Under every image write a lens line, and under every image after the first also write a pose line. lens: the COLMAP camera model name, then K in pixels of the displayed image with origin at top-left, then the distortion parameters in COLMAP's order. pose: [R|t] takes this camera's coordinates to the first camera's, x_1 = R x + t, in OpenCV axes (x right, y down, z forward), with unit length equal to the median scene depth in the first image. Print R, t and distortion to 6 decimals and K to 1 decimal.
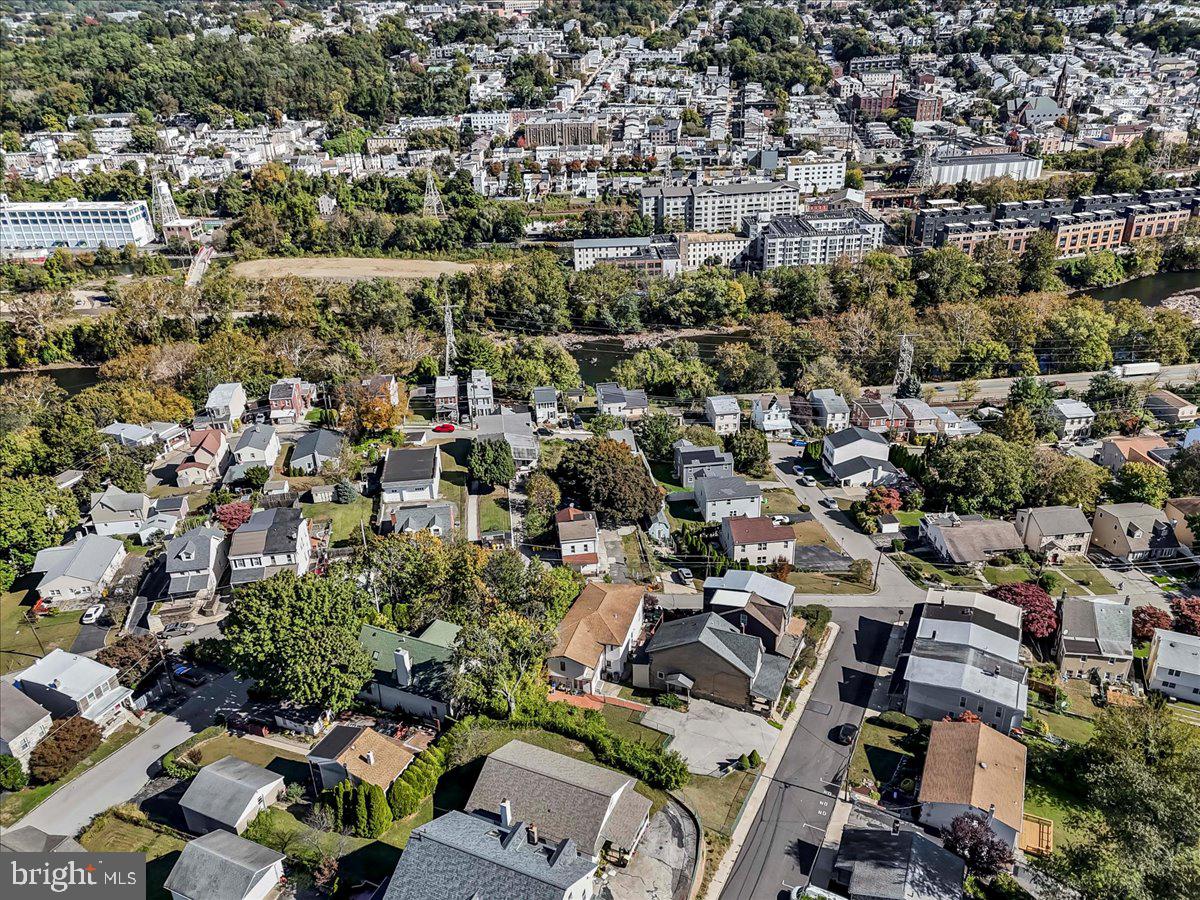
lens RADIAL K [[848.3, 0, 600.0], [0, 848.3, 450.0], [0, 0, 1]] dist [0.000560, 0.000506]
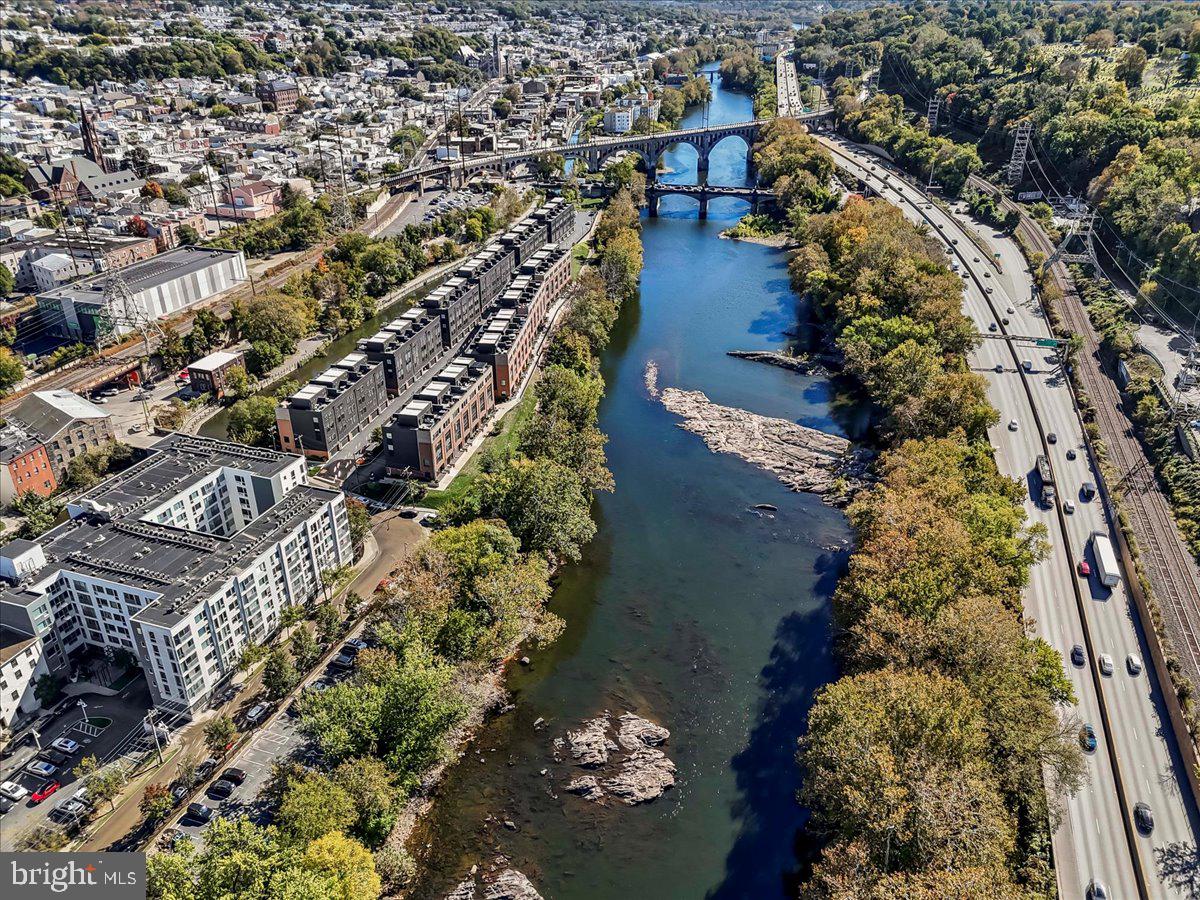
lens RADIAL K [[848.3, 0, 600.0], [0, 848.3, 450.0], [0, 0, 1]] dist [0.000560, 0.000506]
pose [[0.326096, -0.390373, 0.860971, -0.020721], [0.416654, 0.876874, 0.239774, -0.304958], [-0.848564, 0.280537, 0.448595, 0.622535]]
